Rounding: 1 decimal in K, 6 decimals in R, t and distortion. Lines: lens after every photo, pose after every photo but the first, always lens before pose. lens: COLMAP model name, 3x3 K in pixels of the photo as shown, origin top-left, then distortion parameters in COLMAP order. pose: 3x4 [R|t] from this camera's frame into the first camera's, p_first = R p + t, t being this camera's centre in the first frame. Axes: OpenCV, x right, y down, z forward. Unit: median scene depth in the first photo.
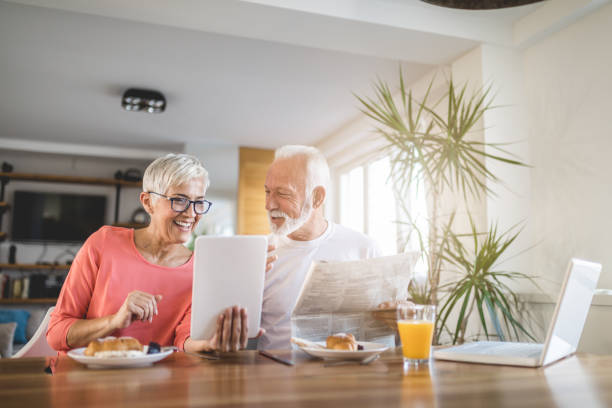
lens RADIAL K [[590.7, 0, 305.5], [0, 590.7, 203.6], [0, 0, 1]] dist [0.013477, 0.006998]
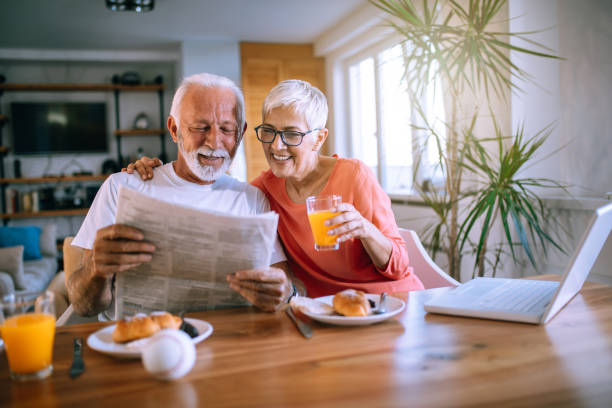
lens RADIAL K [[593.2, 0, 307.7], [0, 593.2, 203.7], [0, 0, 1]] dist [-0.034499, 0.024917]
pose [[0.998591, -0.047771, -0.023115, 0.009699], [0.051271, 0.980850, 0.187895, -0.034320], [0.013697, -0.188815, 0.981917, 0.086284]]
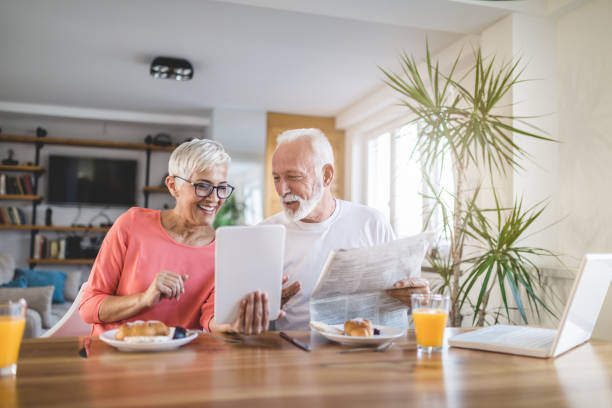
lens RADIAL K [[590.7, 0, 305.5], [0, 590.7, 203.6], [0, 0, 1]] dist [0.013477, 0.006998]
pose [[0.998748, 0.006926, -0.049551, 0.008952], [-0.003363, 0.997426, 0.071620, -0.028077], [0.049919, -0.071364, 0.996200, -0.011691]]
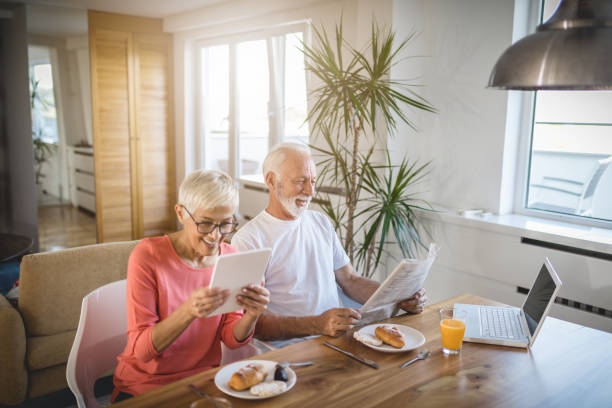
lens RADIAL K [[590.7, 0, 305.5], [0, 590.7, 203.6], [0, 0, 1]] dist [0.013477, 0.006998]
pose [[0.939698, -0.046049, 0.338892, -0.267367], [-0.056947, 0.955993, 0.287809, -0.204624], [-0.337232, -0.289752, 0.895722, -0.022034]]
